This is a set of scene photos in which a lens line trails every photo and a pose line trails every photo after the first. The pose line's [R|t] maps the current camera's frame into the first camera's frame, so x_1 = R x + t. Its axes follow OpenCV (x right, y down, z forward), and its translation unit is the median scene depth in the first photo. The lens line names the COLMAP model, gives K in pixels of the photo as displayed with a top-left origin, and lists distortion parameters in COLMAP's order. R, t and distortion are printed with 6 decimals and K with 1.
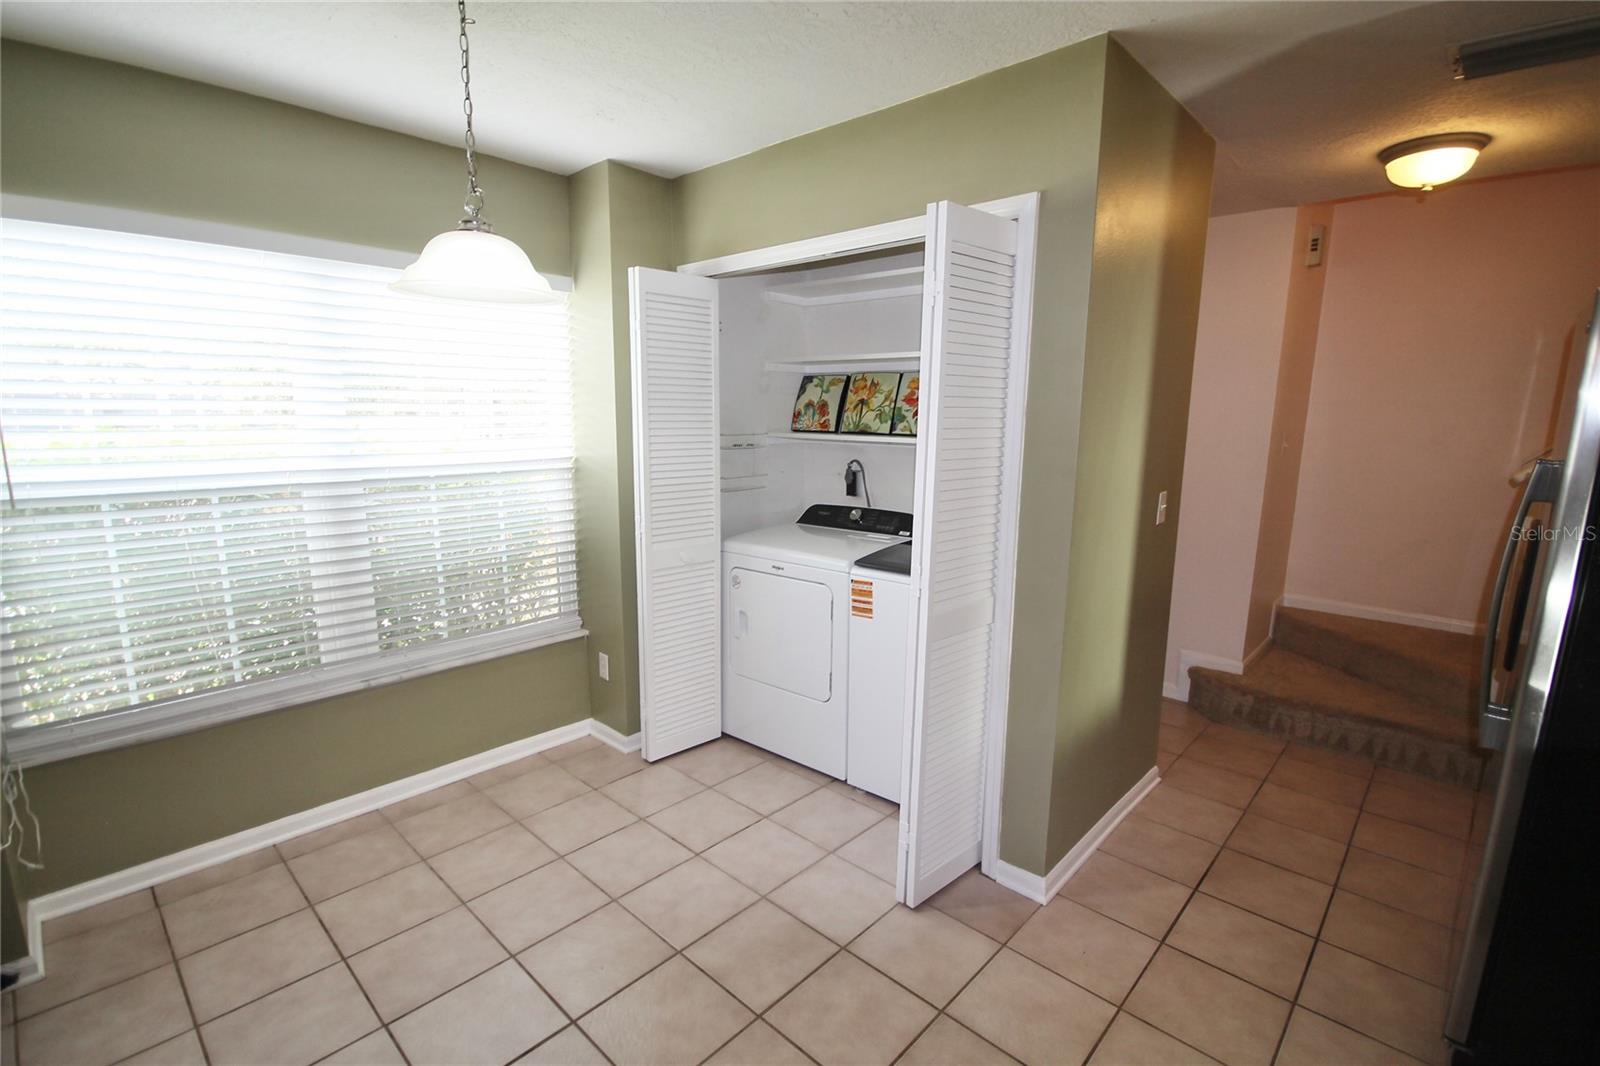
lens RADIAL K [[747.5, 0, 804.9], [0, 747.5, 540.9], [0, 0, 1]] dist [-0.000807, -0.000847]
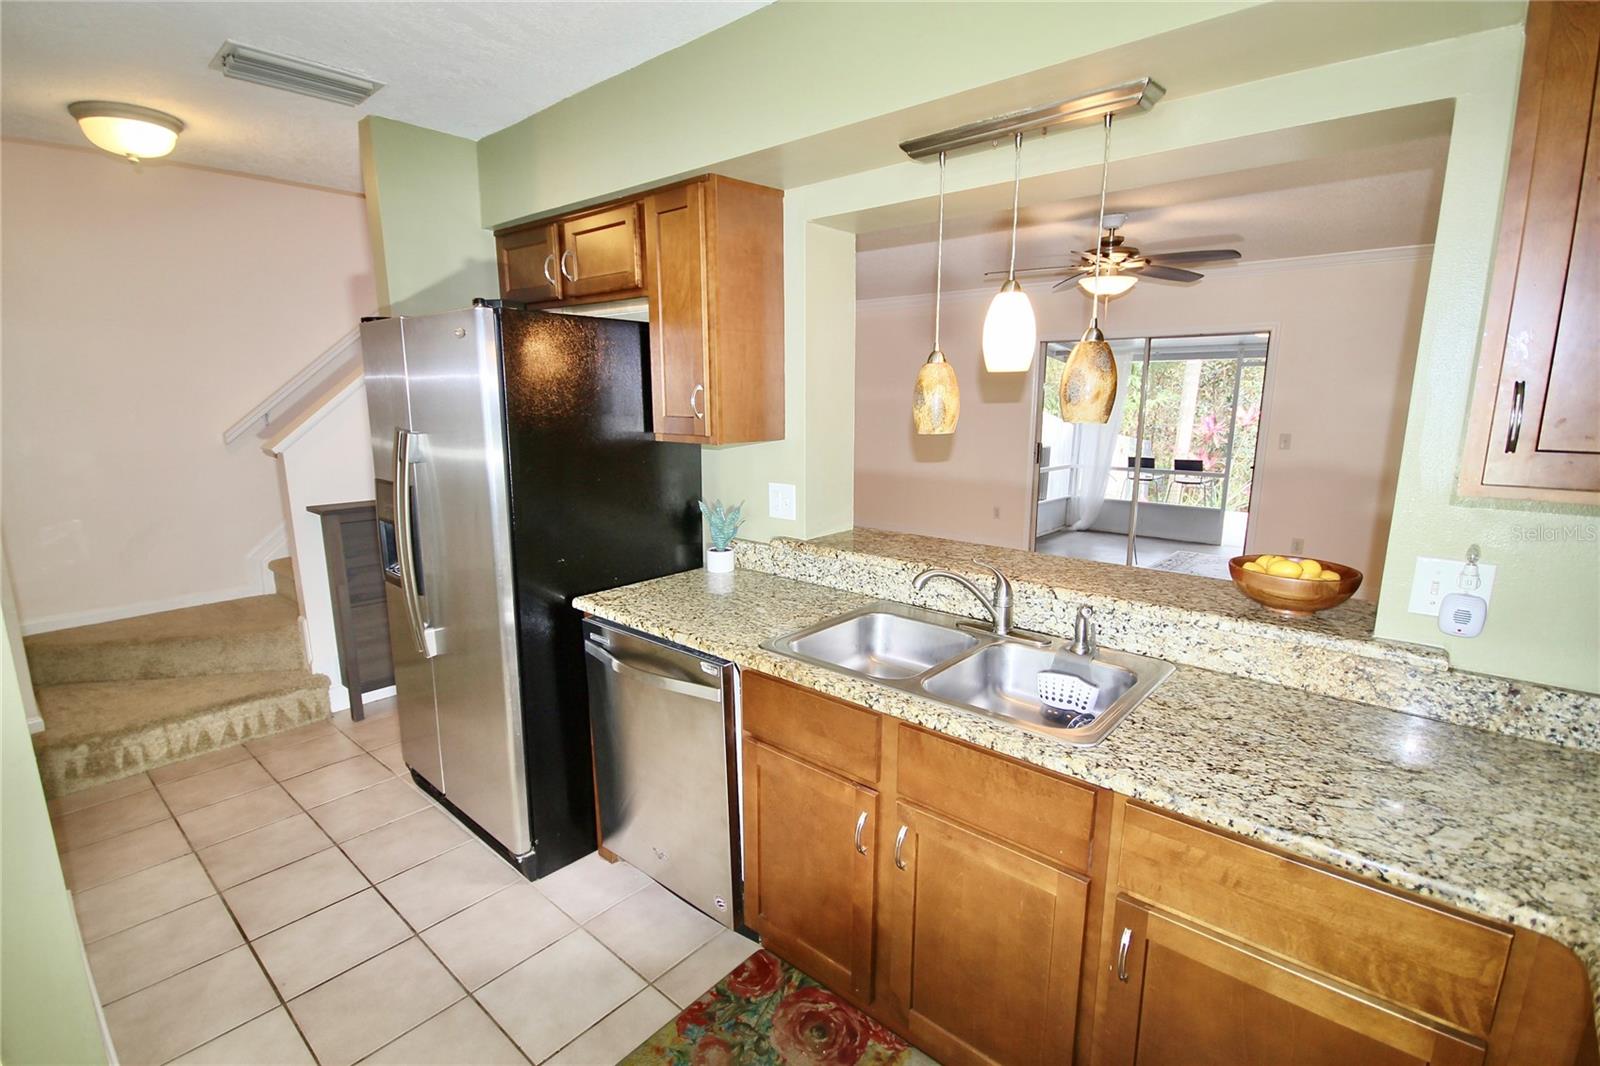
lens RADIAL K [[747.5, 0, 804.9], [0, 747.5, 540.9], [0, 0, 1]] dist [-0.000807, -0.000847]
pose [[-0.031348, -0.209076, 0.977397, -0.238652], [0.177617, 0.961148, 0.211297, -0.052568], [-0.983600, 0.180226, 0.007005, 0.243766]]
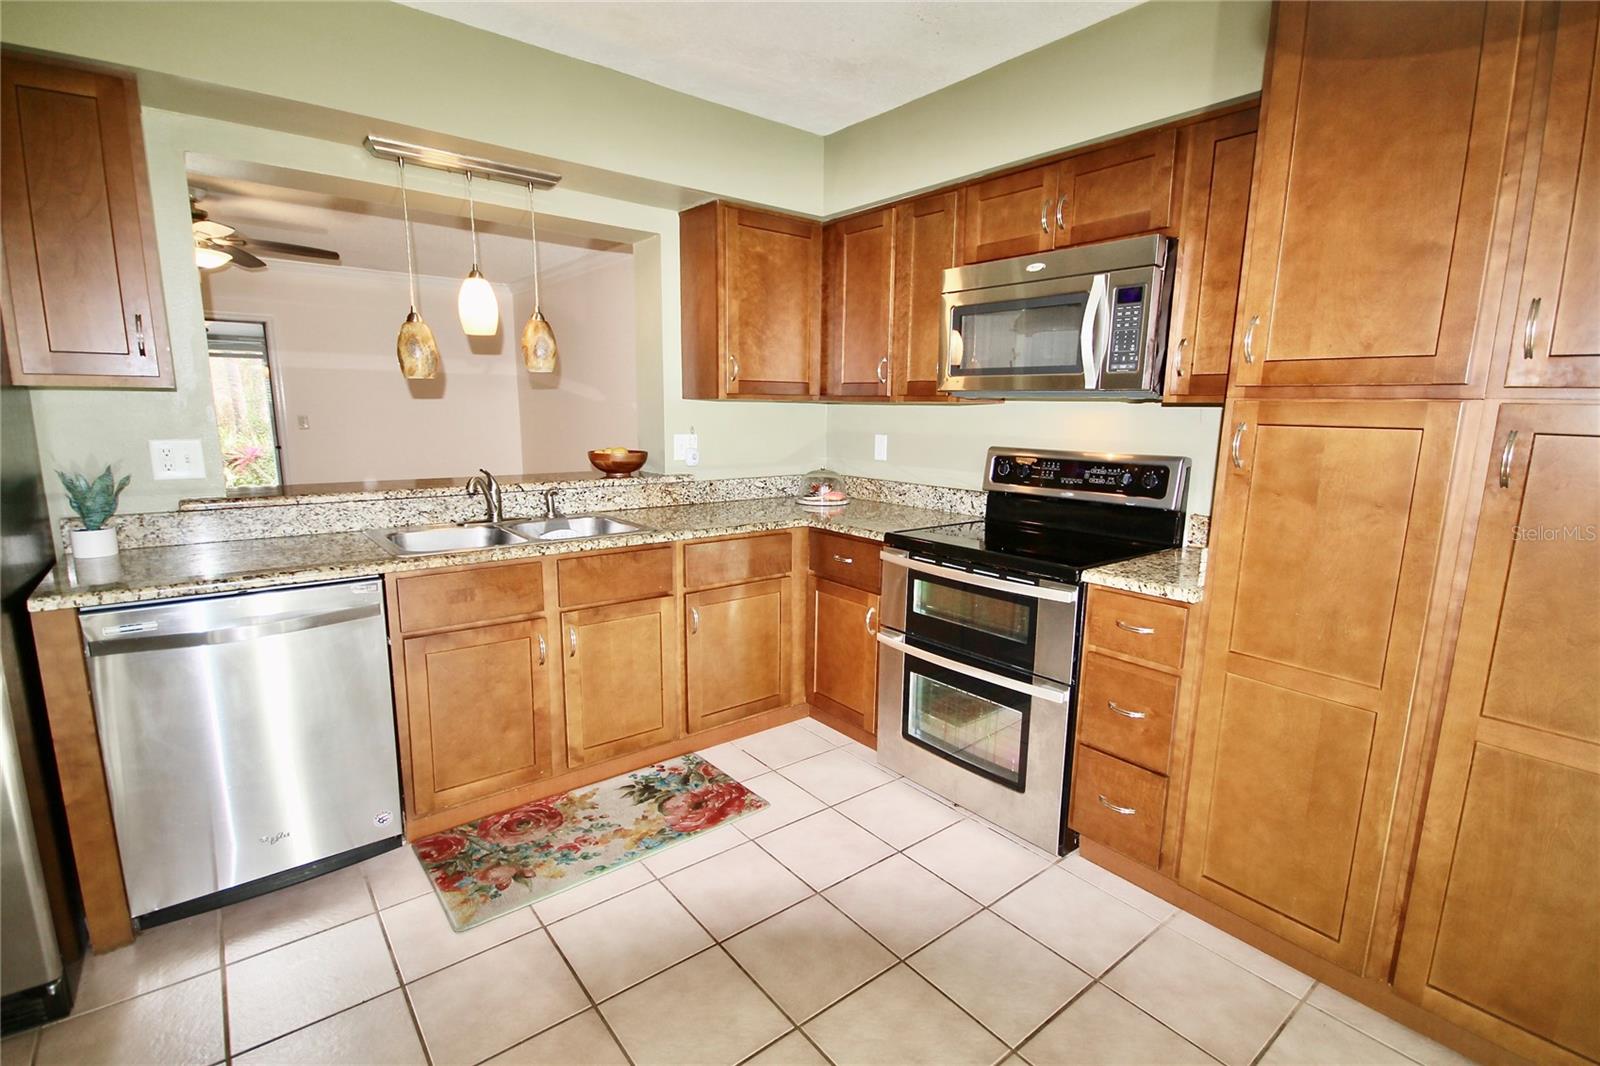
lens RADIAL K [[747.5, 0, 804.9], [0, 747.5, 540.9], [0, 0, 1]] dist [-0.000807, -0.000847]
pose [[-0.988808, -0.051174, 0.140144, -0.109290], [0.001019, 0.936997, 0.349336, -0.113741], [-0.149192, 0.345569, -0.926458, 1.002572]]
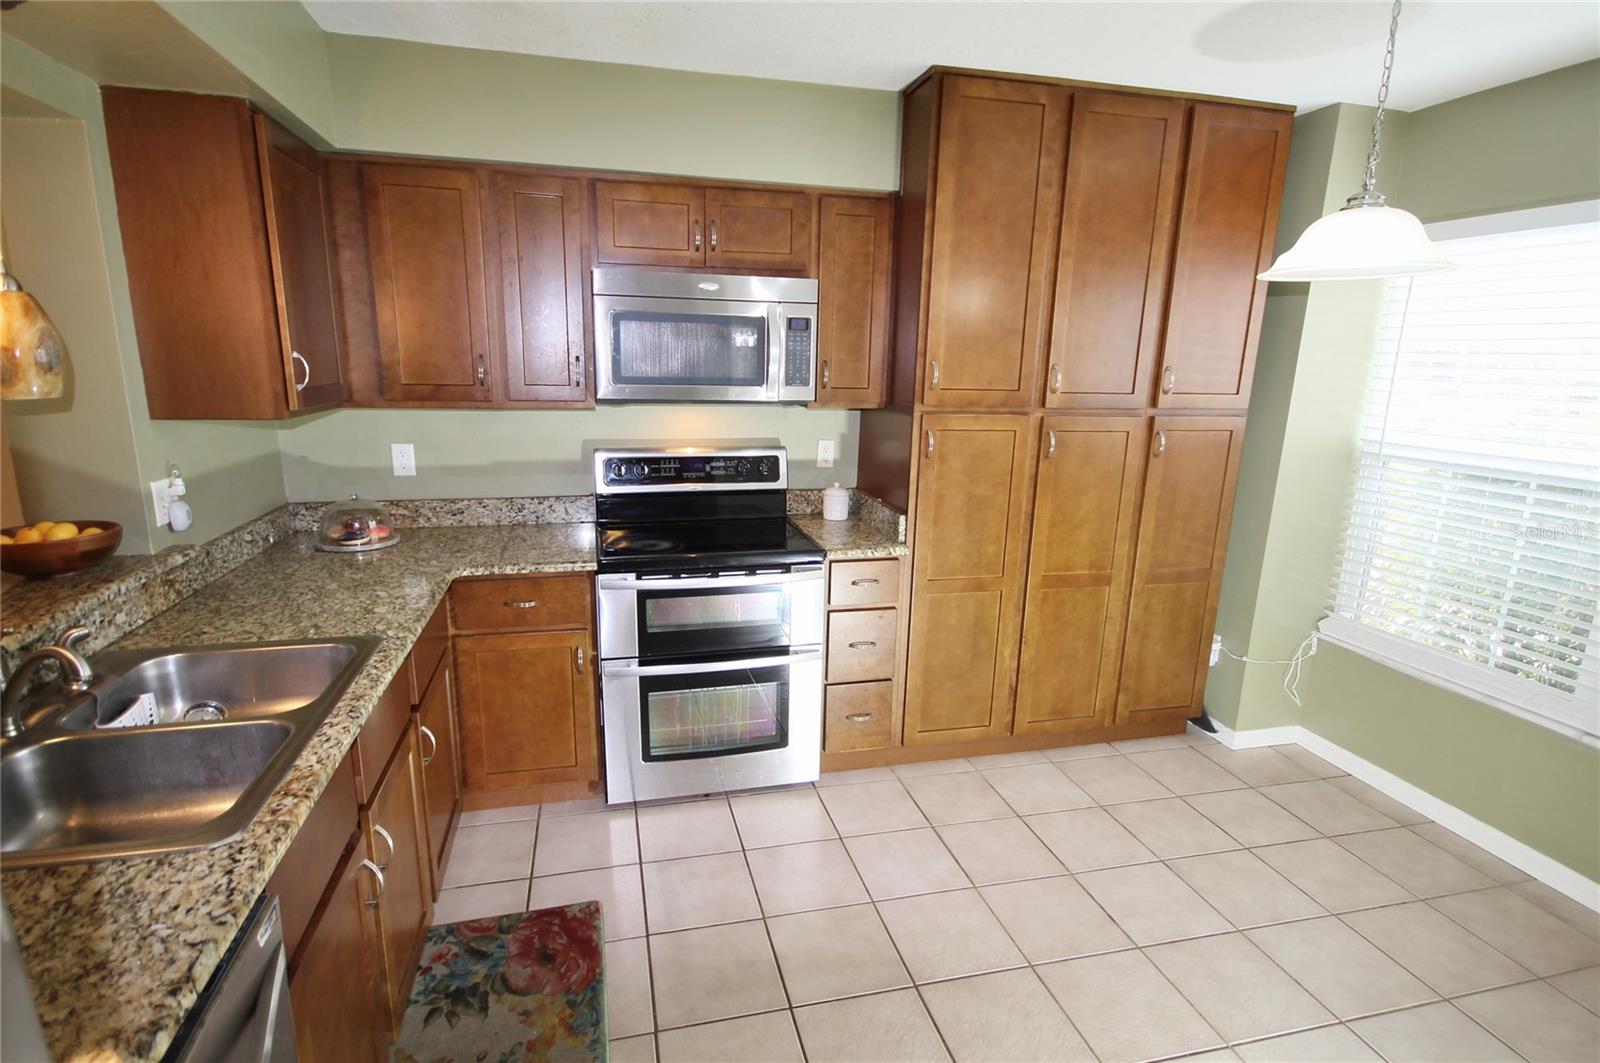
lens RADIAL K [[786.0, 0, 789.3], [0, 786.0, 538.6], [0, 0, 1]] dist [0.000013, -0.000195]
pose [[-0.552840, 0.164443, -0.816900, 0.590248], [-0.172506, 0.936512, 0.305265, -0.130483], [0.815236, 0.309683, -0.489374, 0.696488]]
